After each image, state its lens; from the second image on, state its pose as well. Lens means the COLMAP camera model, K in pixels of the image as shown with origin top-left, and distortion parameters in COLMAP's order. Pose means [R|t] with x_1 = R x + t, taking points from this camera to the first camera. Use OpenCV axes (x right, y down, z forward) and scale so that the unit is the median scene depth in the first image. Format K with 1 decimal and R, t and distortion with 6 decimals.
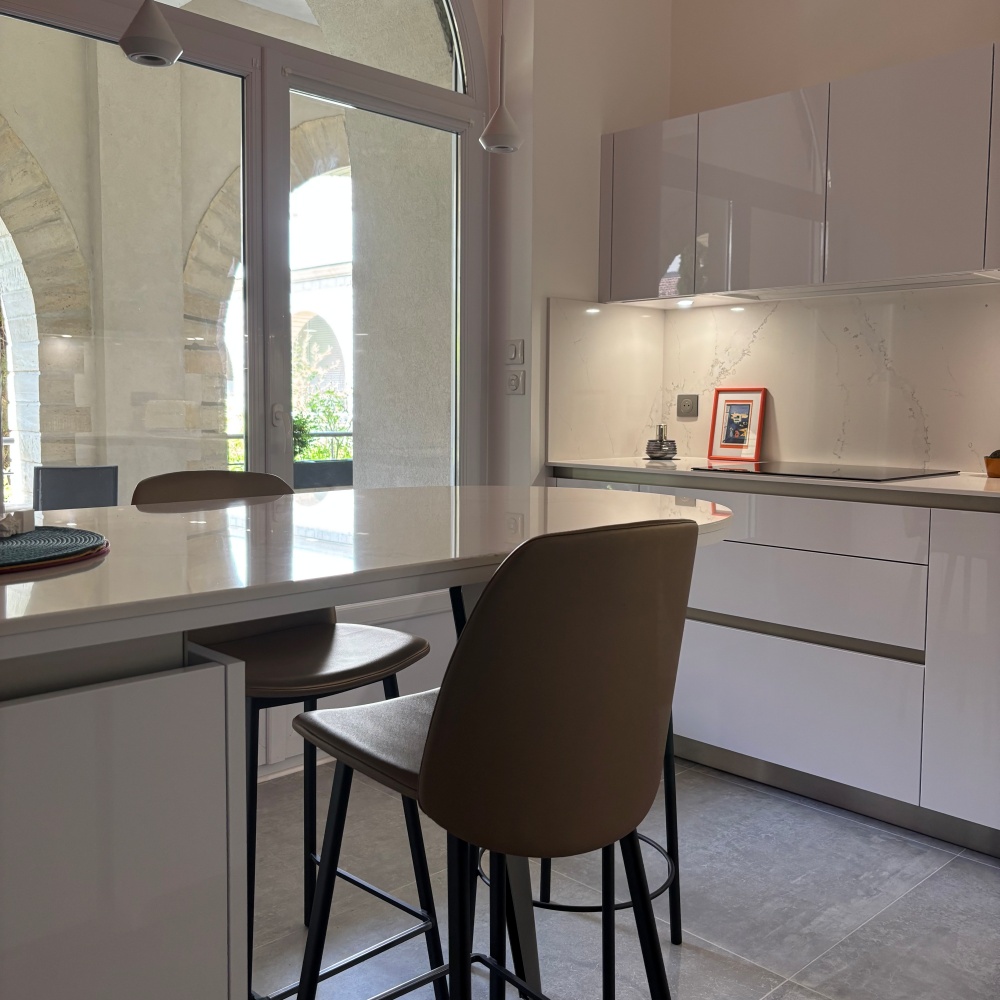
lens RADIAL K [[994.6, 0, 496.0], [0, 994.6, 496.8], [0, 0, 1]] dist [0.000572, 0.000000]
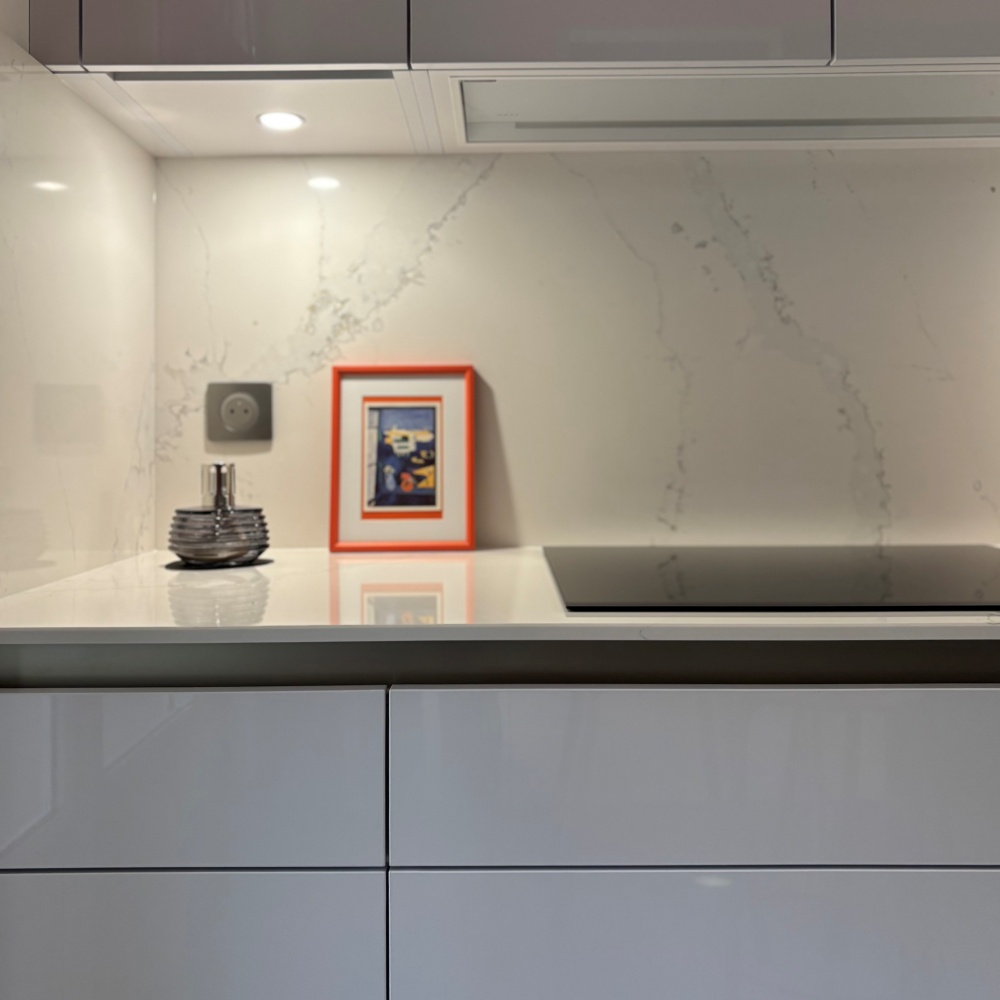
lens RADIAL K [[994.6, 0, 479.3], [0, 994.6, 453.4], [0, 0, 1]] dist [0.000572, 0.000000]
pose [[0.692213, -0.016068, 0.721515, -0.016711], [0.080502, 0.995232, -0.055069, -0.050432], [-0.717190, 0.096203, 0.690206, 0.707687]]
